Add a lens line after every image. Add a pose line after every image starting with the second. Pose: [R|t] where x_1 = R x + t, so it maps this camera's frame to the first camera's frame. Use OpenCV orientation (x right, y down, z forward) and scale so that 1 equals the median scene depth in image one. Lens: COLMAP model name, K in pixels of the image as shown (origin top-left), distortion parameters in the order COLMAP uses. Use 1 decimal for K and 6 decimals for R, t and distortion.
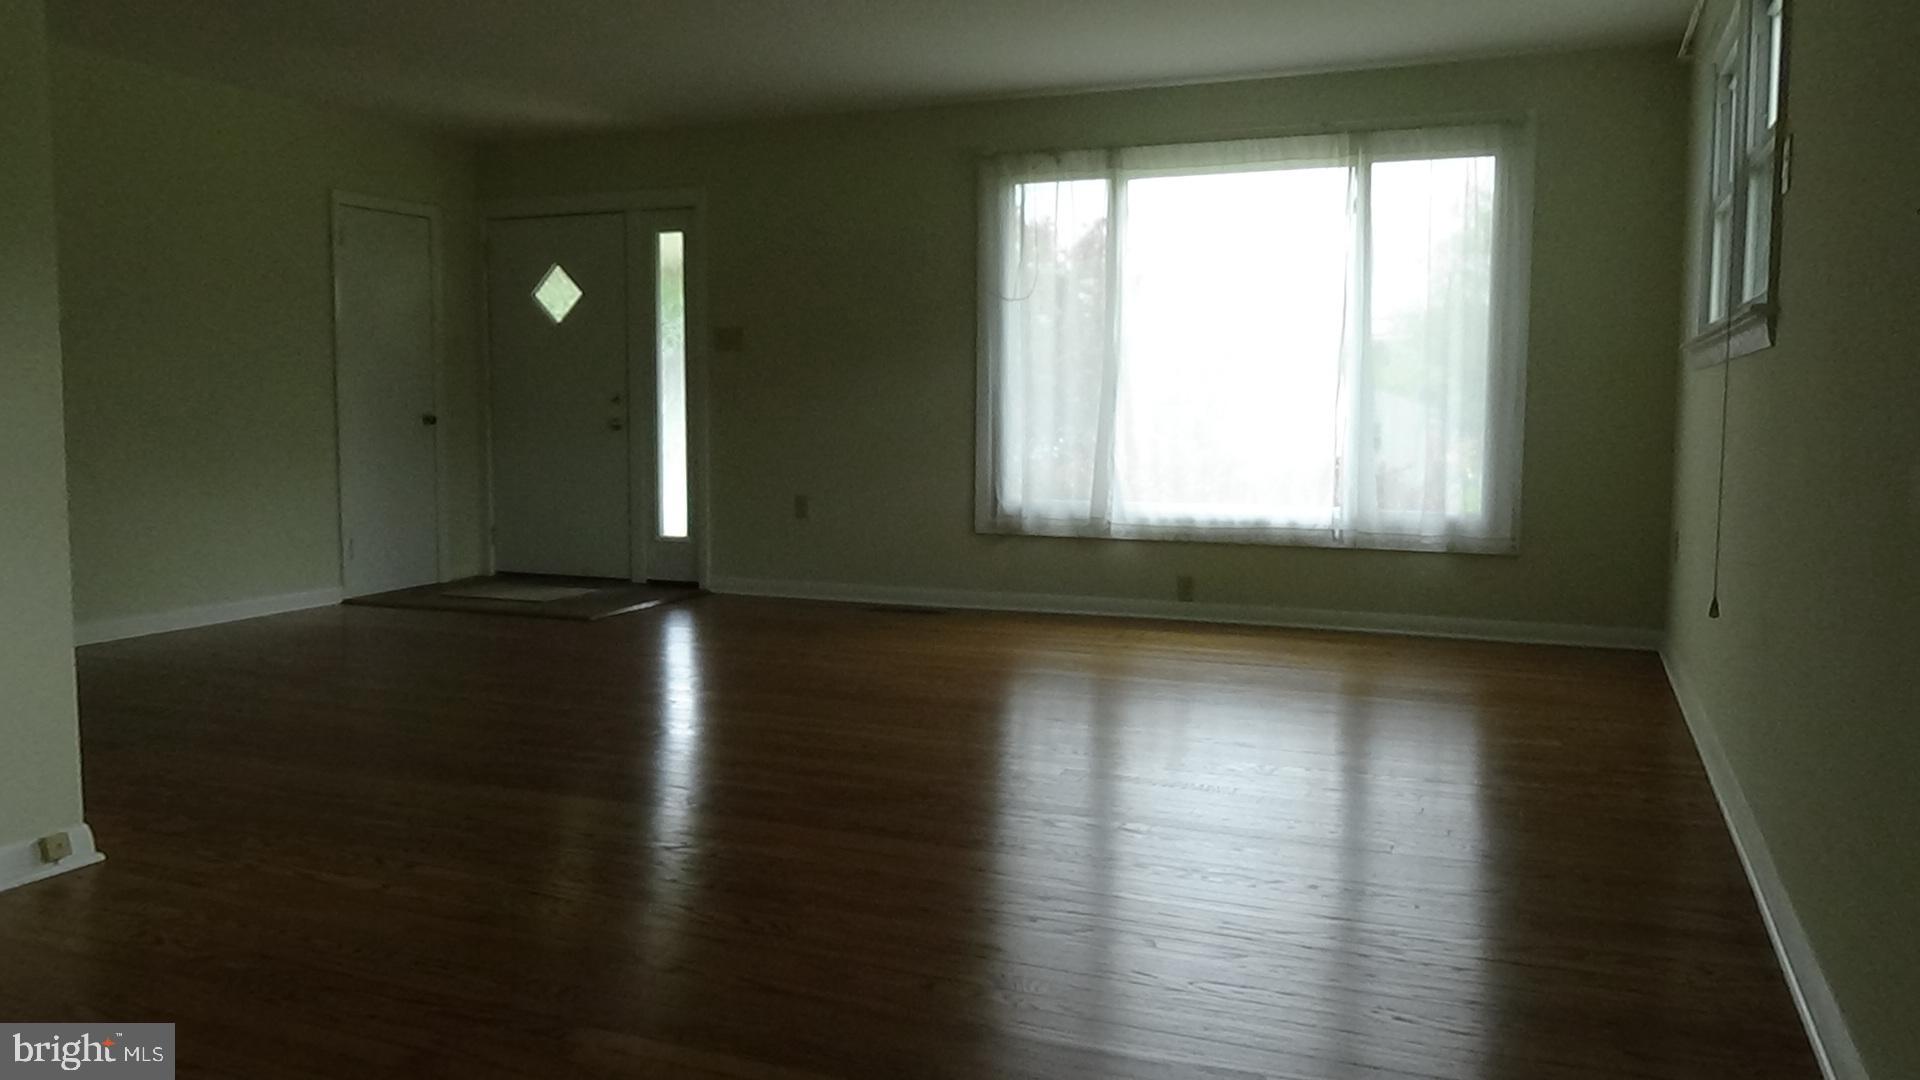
lens RADIAL K [[1453.9, 0, 962.9], [0, 1453.9, 537.7], [0, 0, 1]] dist [0.033324, -0.007784]
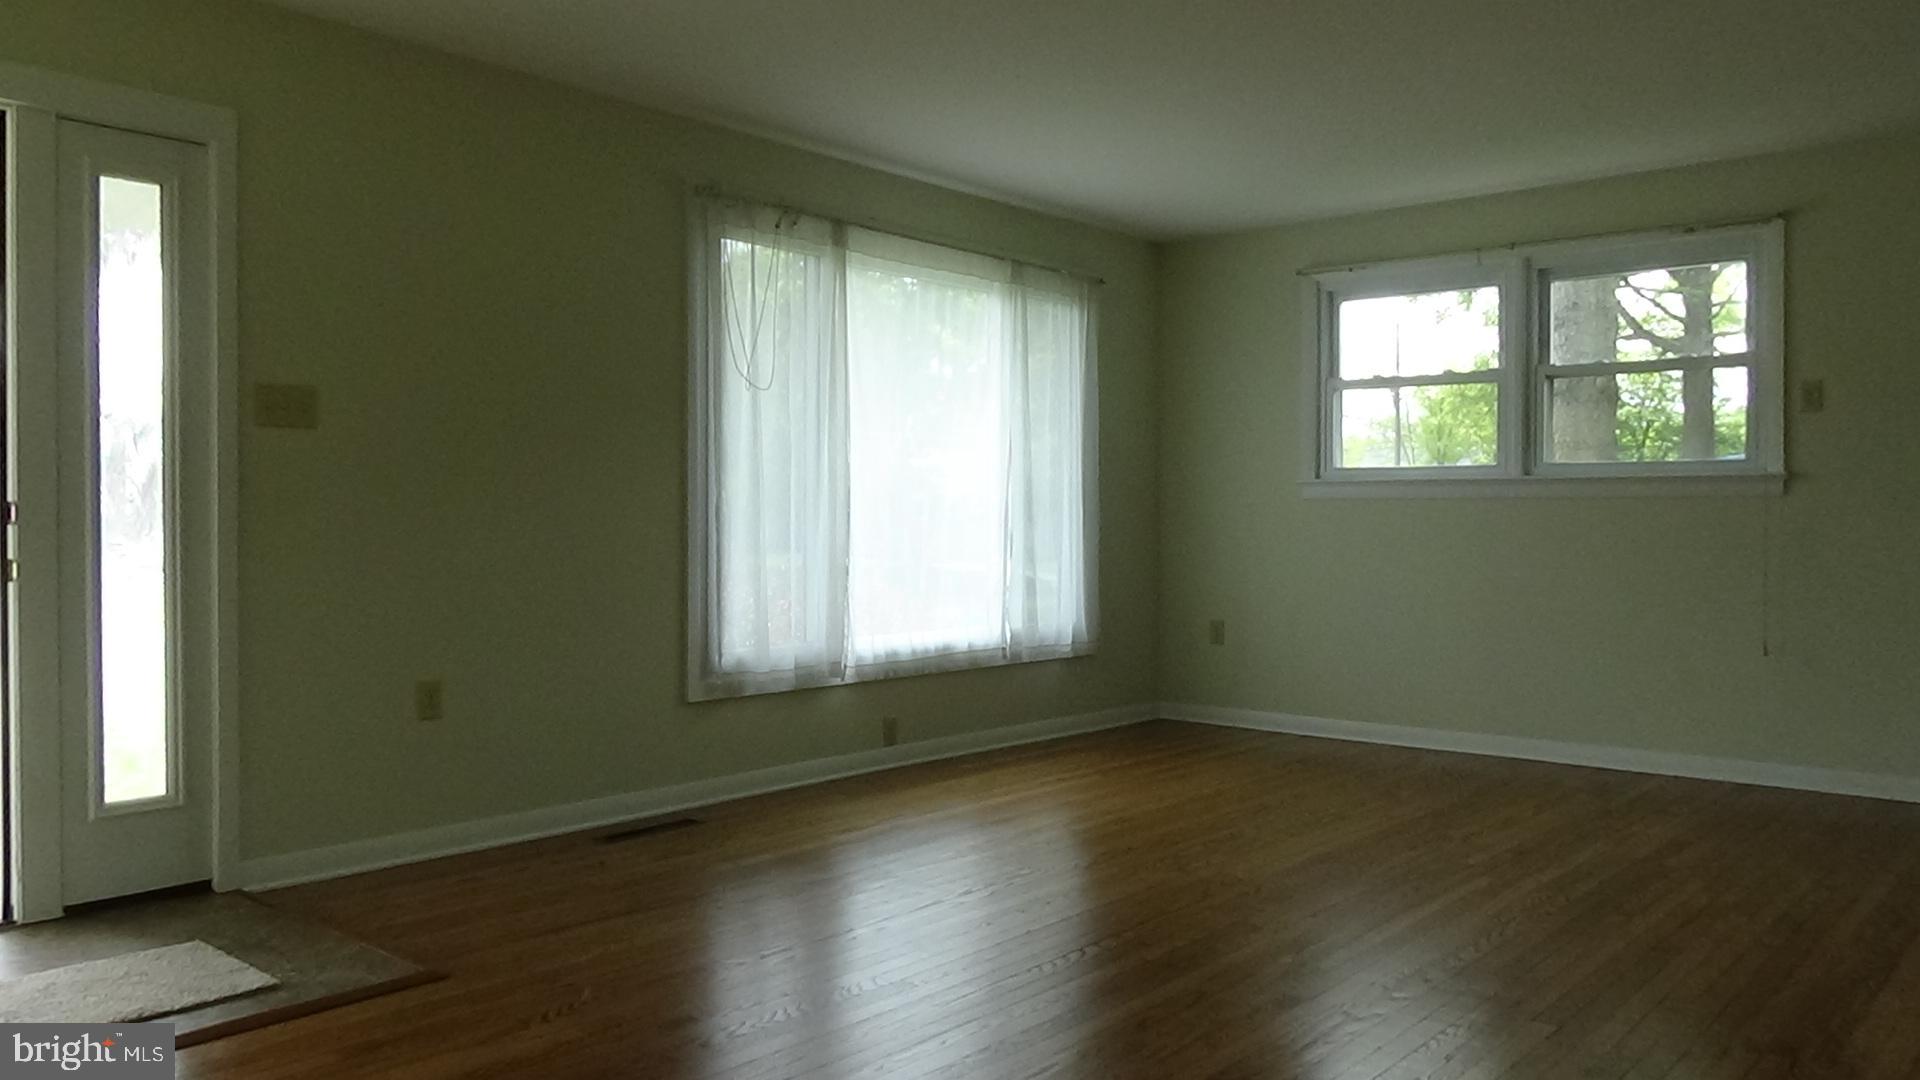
lens RADIAL K [[1453.9, 0, 958.0], [0, 1453.9, 534.8], [0, 0, 1]] dist [0.033324, -0.007784]
pose [[0.298144, -0.015564, 0.954394, -0.680538], [0.080752, 0.996694, -0.008972, -0.073268], [-0.951099, 0.079744, 0.298415, 0.690447]]
